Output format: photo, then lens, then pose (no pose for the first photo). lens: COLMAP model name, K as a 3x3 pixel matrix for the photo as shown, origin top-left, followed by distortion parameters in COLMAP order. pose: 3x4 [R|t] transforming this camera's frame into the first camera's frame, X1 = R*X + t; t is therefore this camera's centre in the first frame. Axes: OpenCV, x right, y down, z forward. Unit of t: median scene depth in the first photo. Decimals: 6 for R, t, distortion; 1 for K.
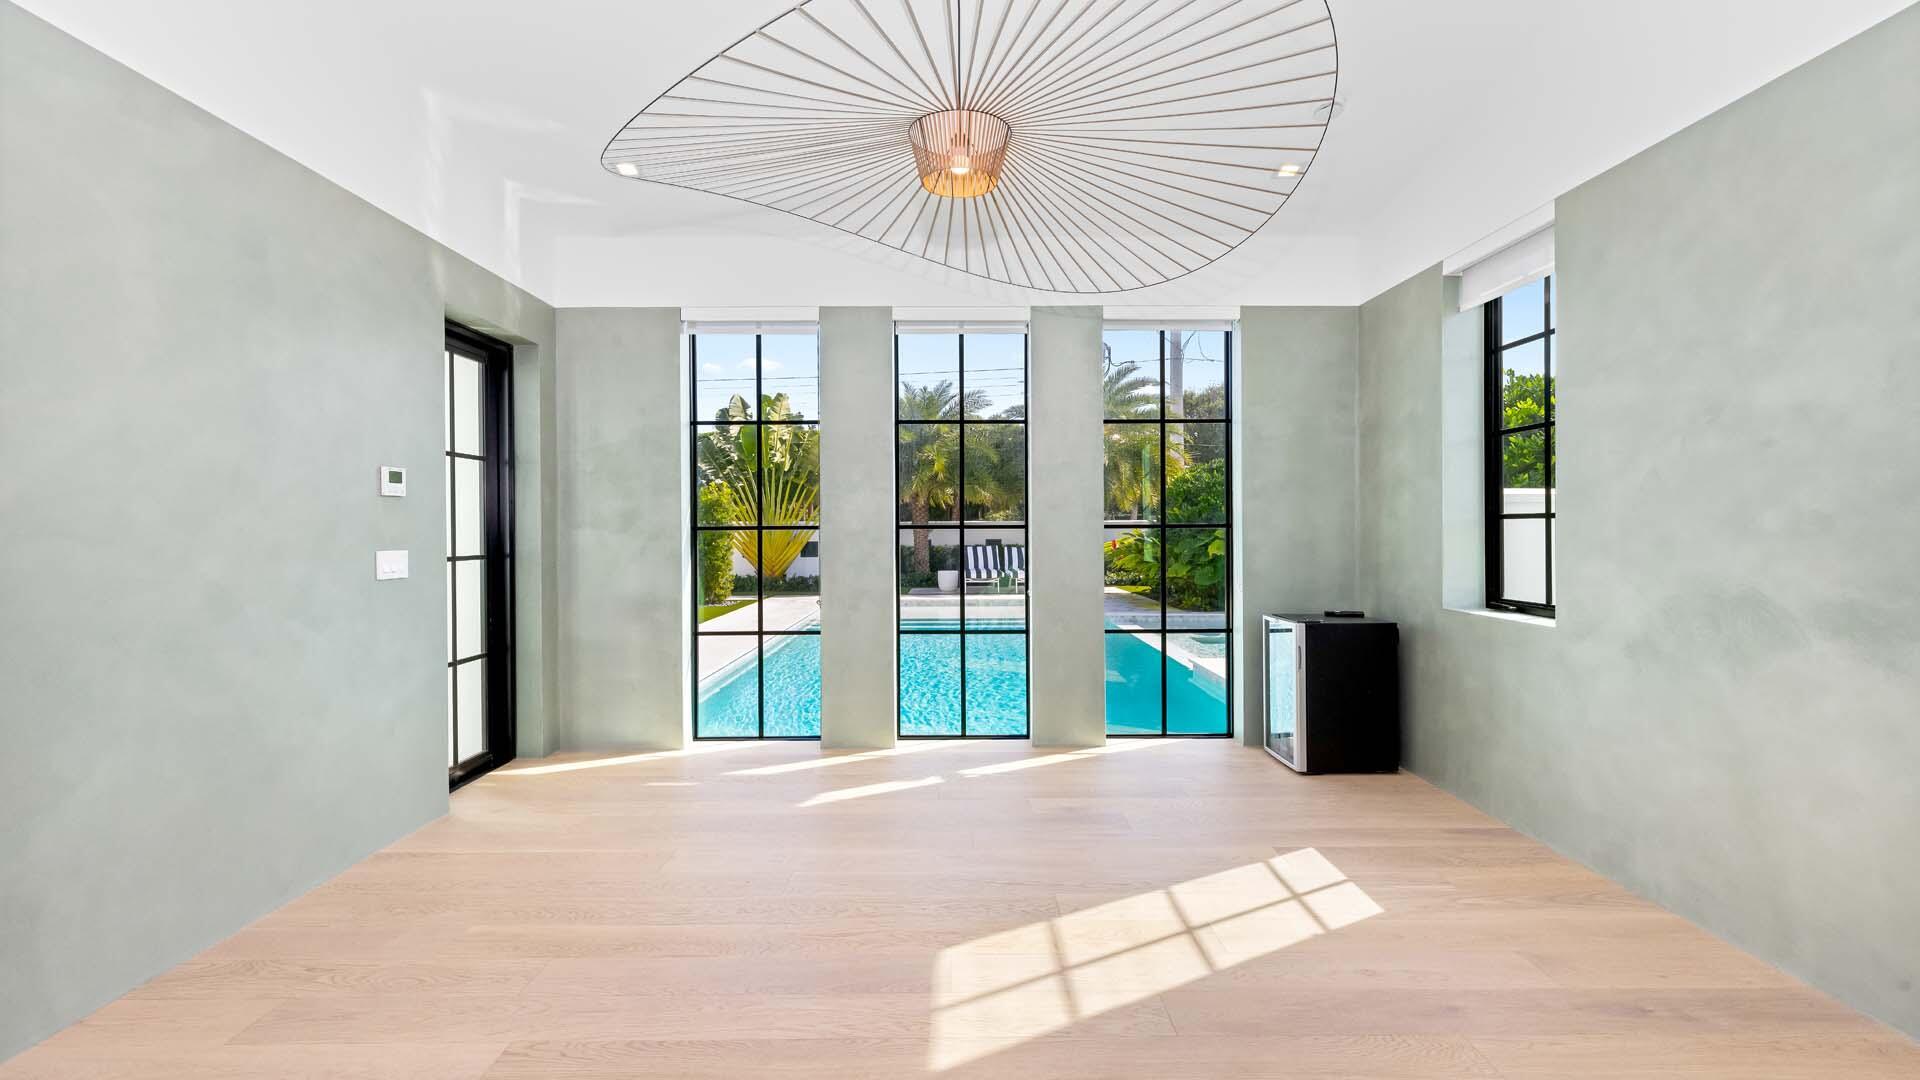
lens RADIAL K [[885.3, 0, 960.0], [0, 885.3, 540.0], [0, 0, 1]] dist [0.001404, 0.000061]
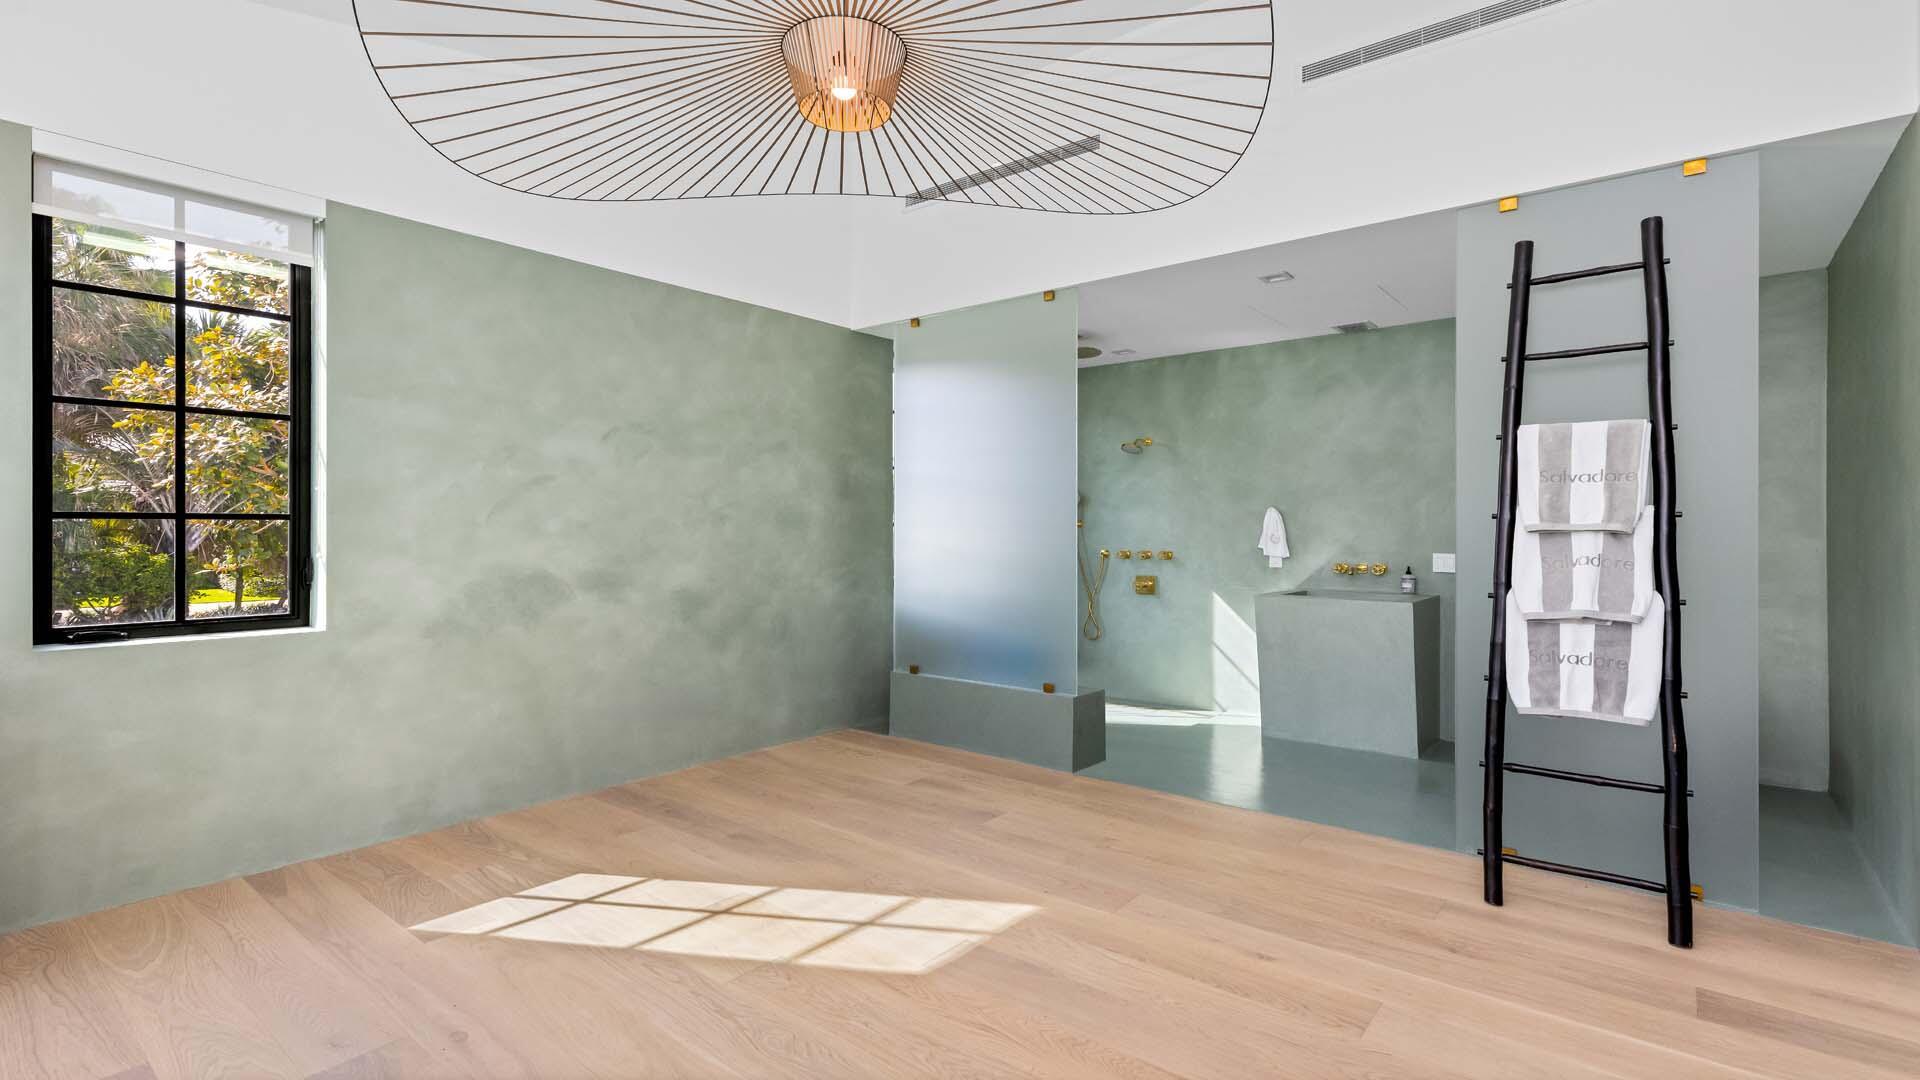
lens RADIAL K [[885.3, 0, 960.0], [0, 885.3, 540.0], [0, 0, 1]] dist [0.001404, 0.000061]
pose [[-0.772297, -0.001193, 0.635261, -0.625307], [0.013453, 0.999743, 0.018233, -0.014688], [-0.635119, 0.022627, -0.772083, 1.621276]]
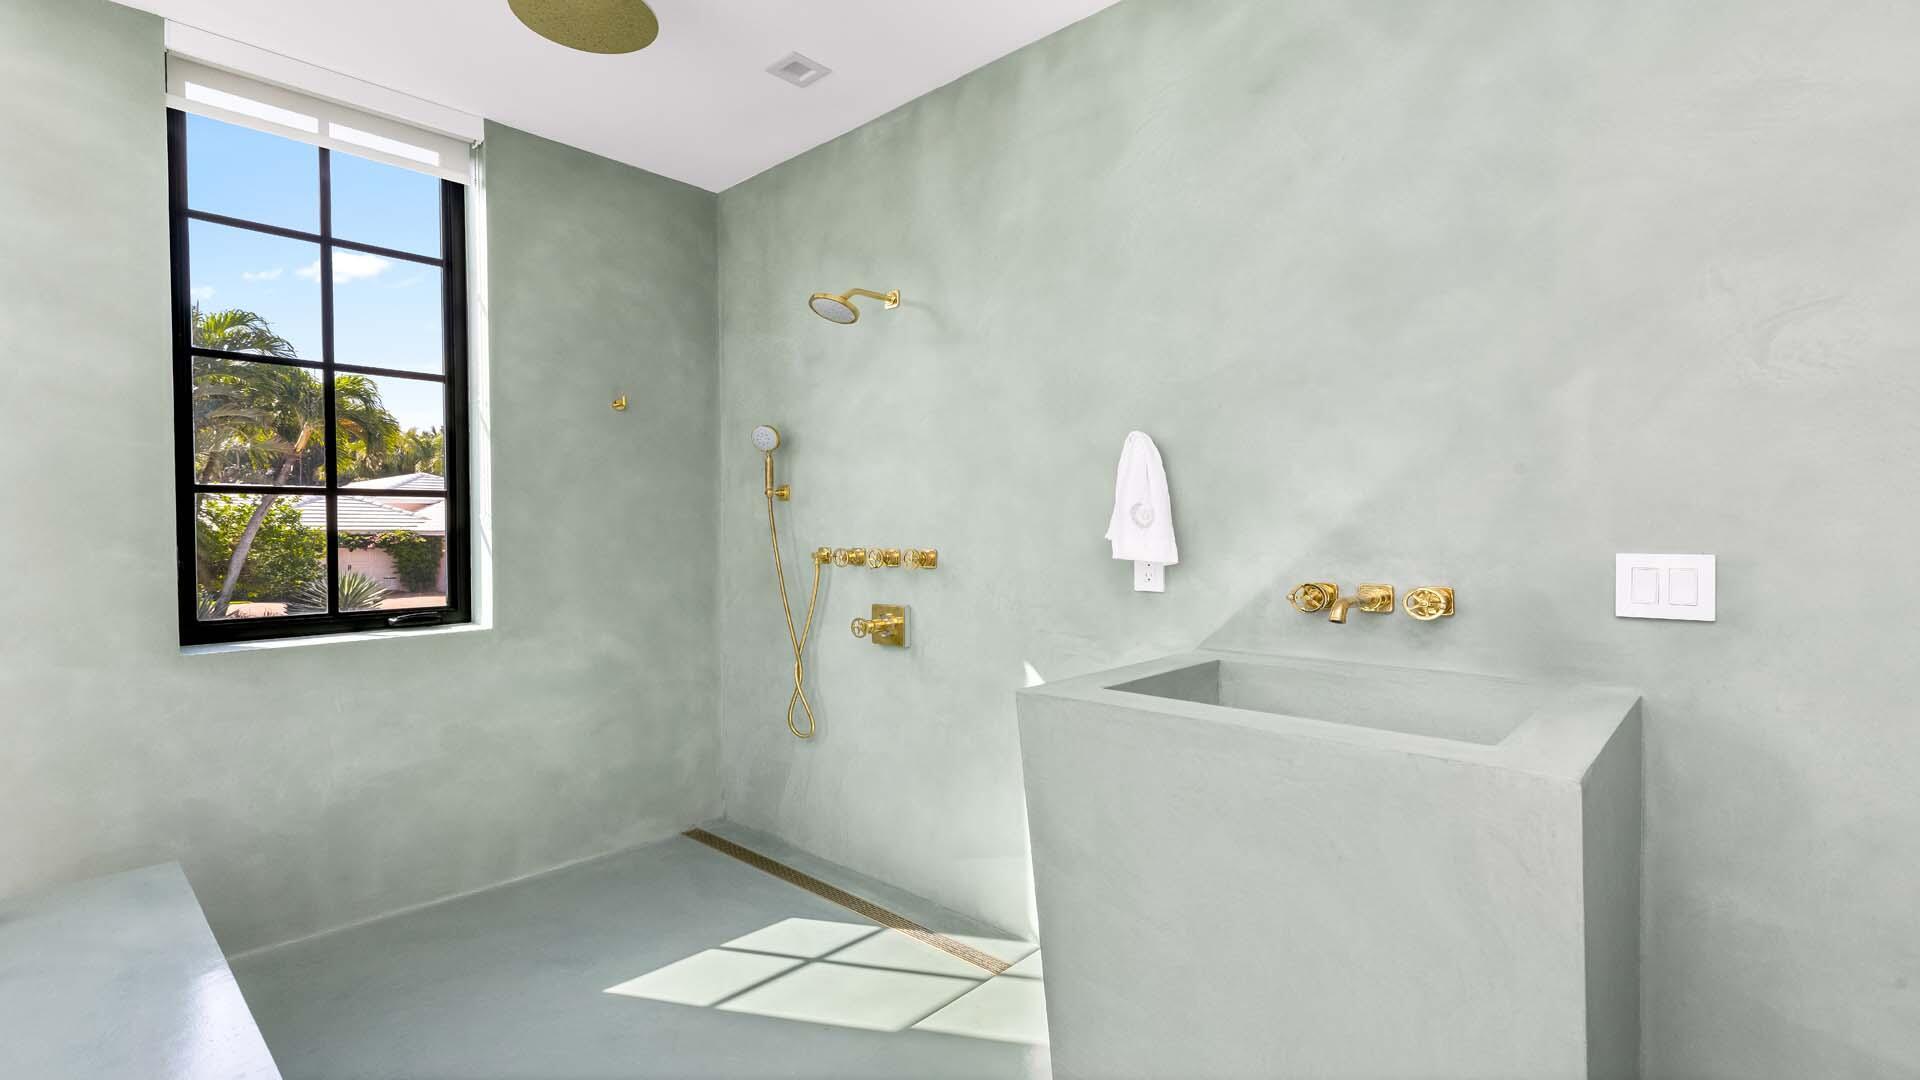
lens RADIAL K [[885.3, 0, 960.0], [0, 885.3, 540.0], [0, 0, 1]] dist [0.001404, 0.000061]
pose [[-0.546902, 0.000077, 0.837196, -0.594121], [0.026698, 0.999493, 0.017348, -0.006463], [-0.836771, 0.031839, -0.546627, 1.368968]]
